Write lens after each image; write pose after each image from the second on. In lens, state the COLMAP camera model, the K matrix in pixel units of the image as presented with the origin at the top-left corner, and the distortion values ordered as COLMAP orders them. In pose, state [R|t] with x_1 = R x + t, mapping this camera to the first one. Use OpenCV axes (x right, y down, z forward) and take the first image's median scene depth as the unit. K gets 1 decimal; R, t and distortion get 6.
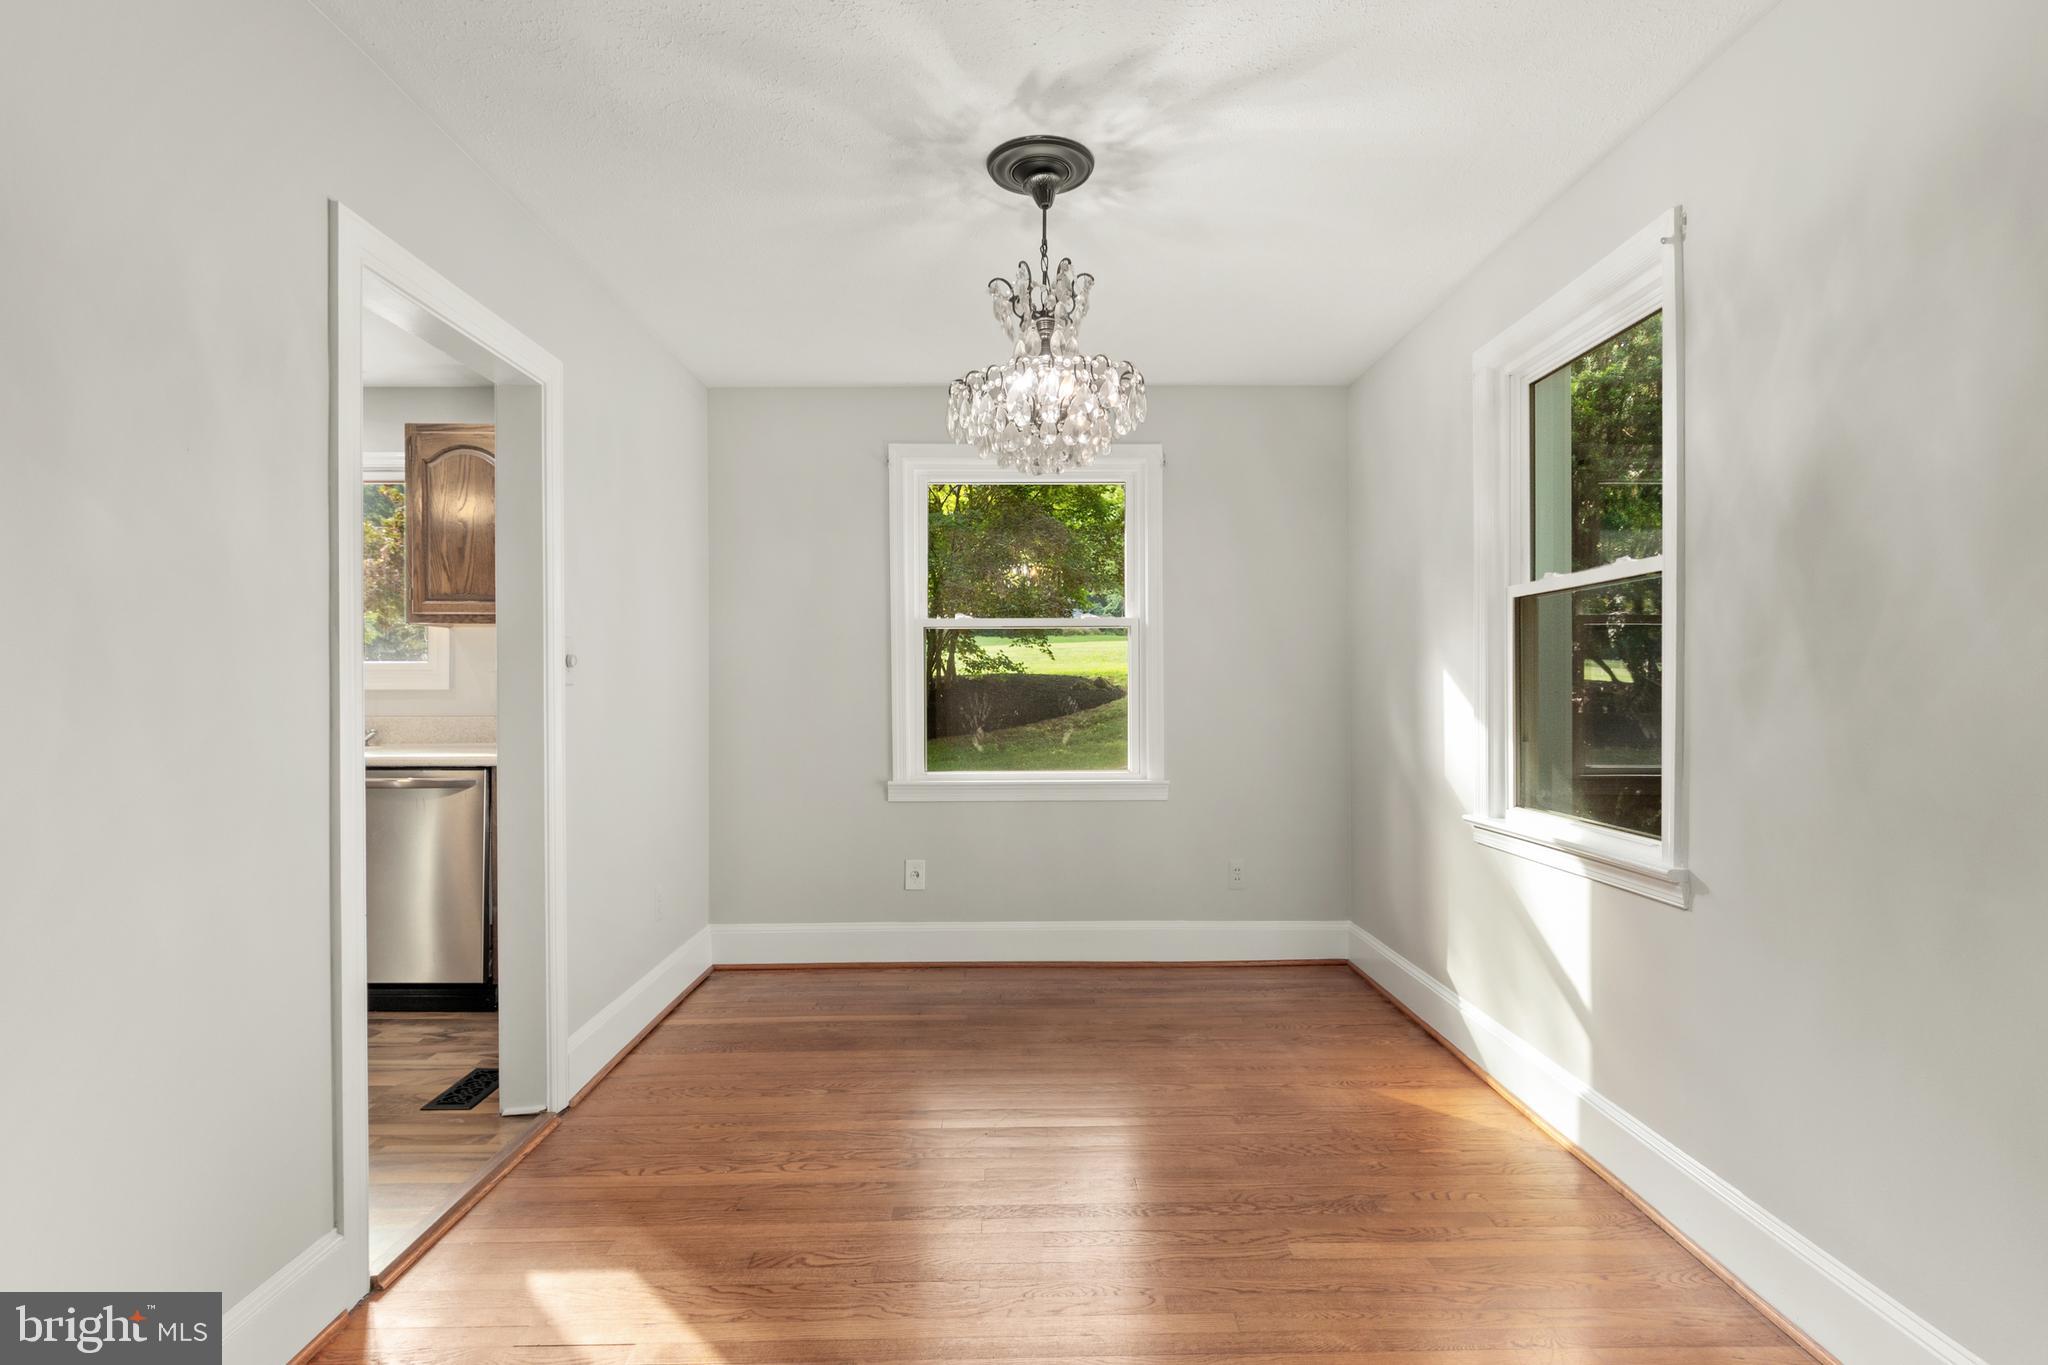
lens RADIAL K [[994.2, 0, 1027.8], [0, 994.2, 692.1], [0, 0, 1]] dist [0.016315, -0.024622]
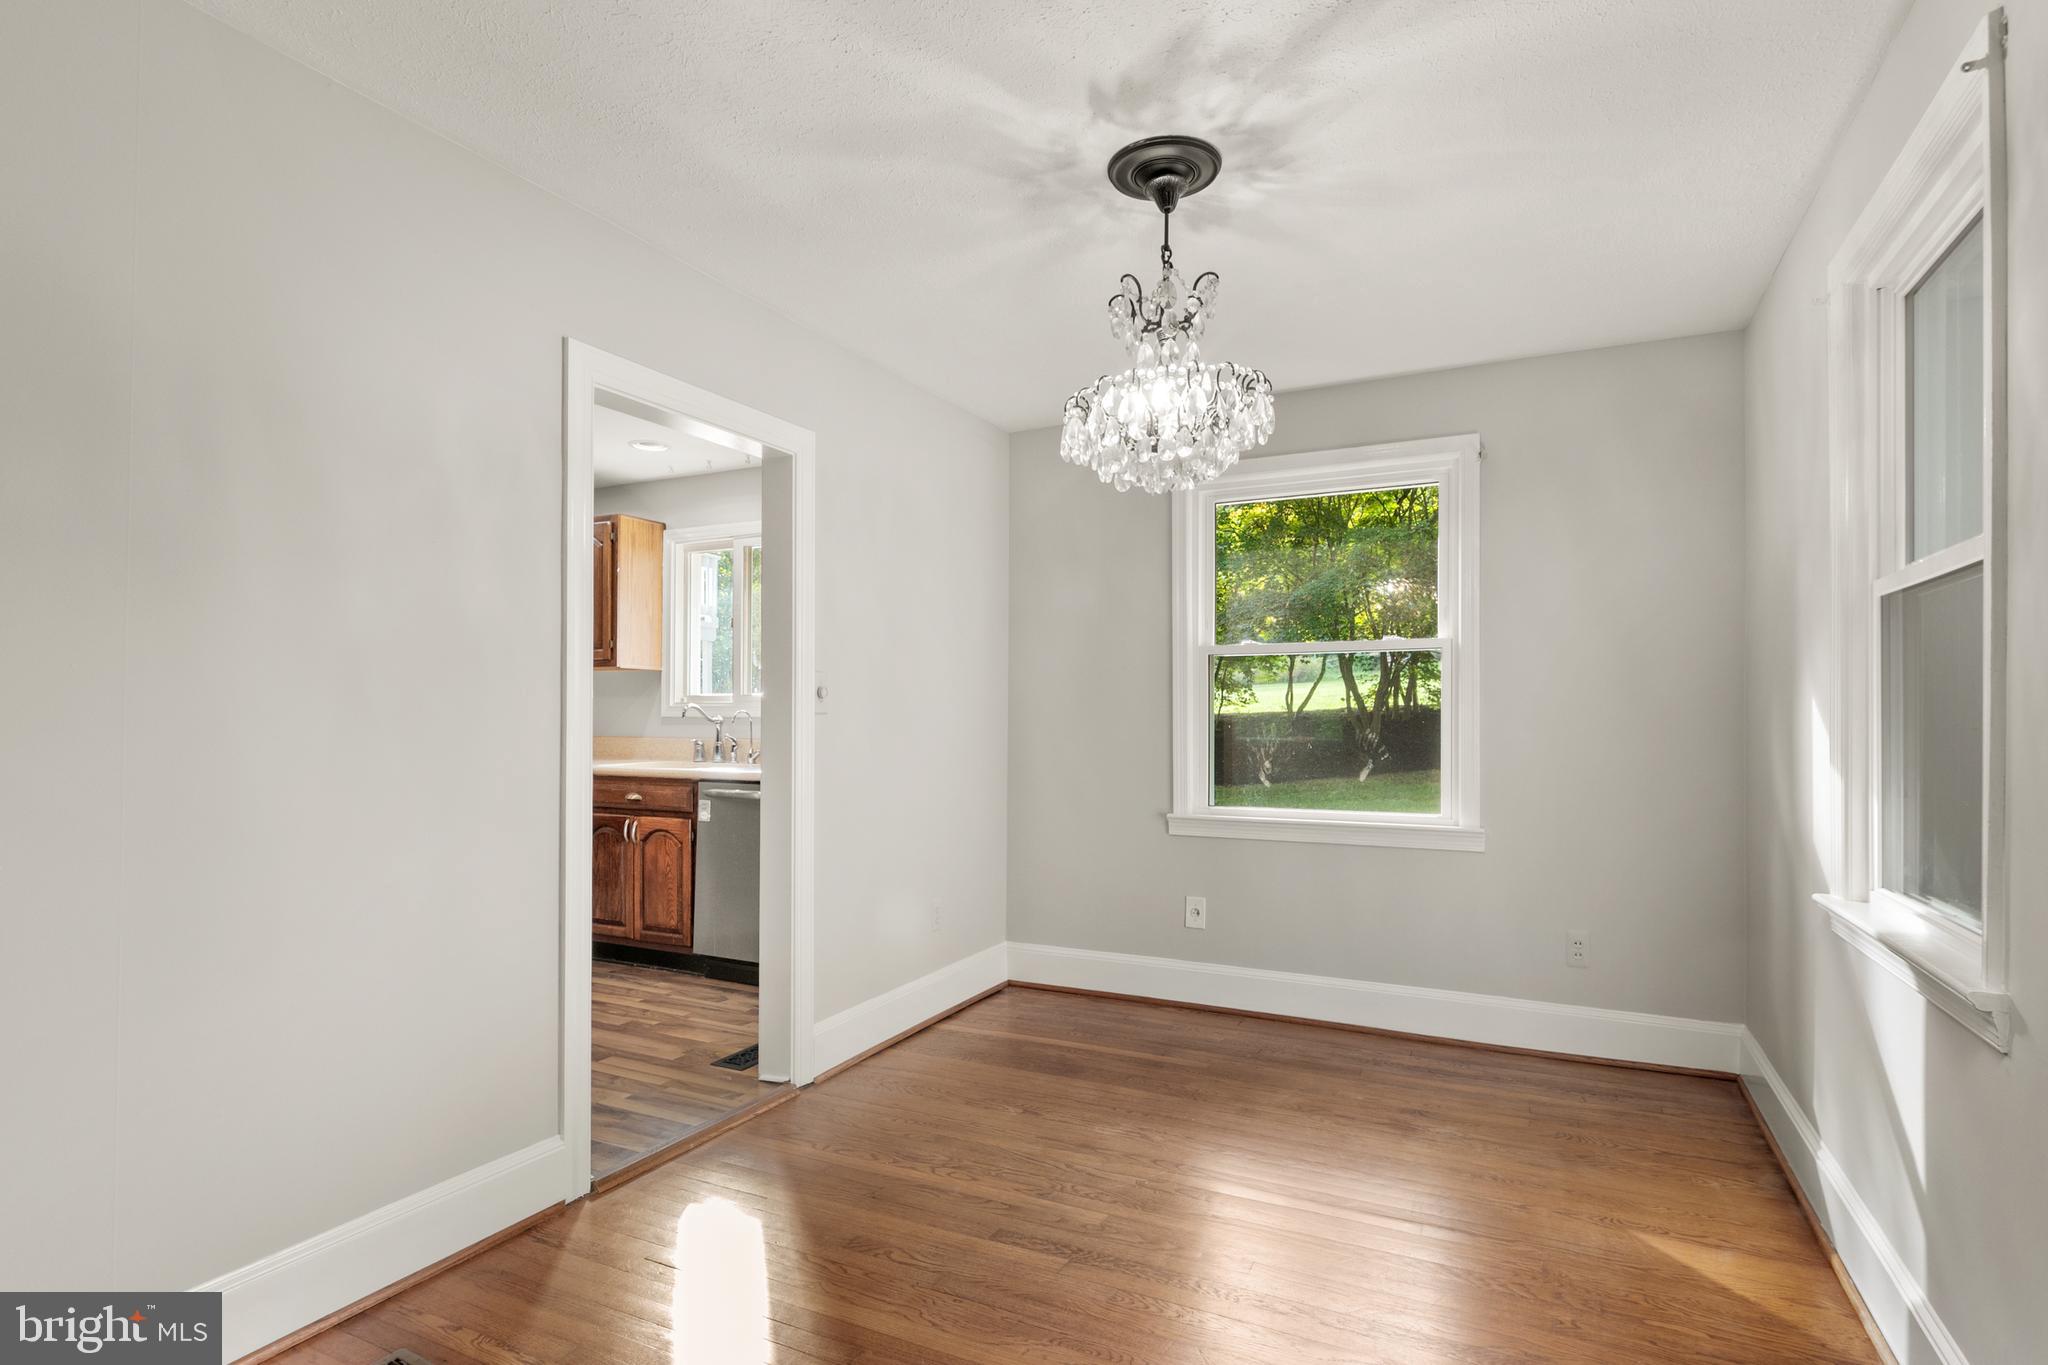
lens RADIAL K [[1032.1, 0, 1027.0], [0, 1032.1, 716.3], [0, 0, 1]] dist [0.000047, -0.001306]
pose [[0.887351, 0.004760, -0.461069, 0.255663], [-0.007205, 0.999968, -0.003543, -0.001312], [0.461038, 0.006466, 0.887357, 0.051770]]
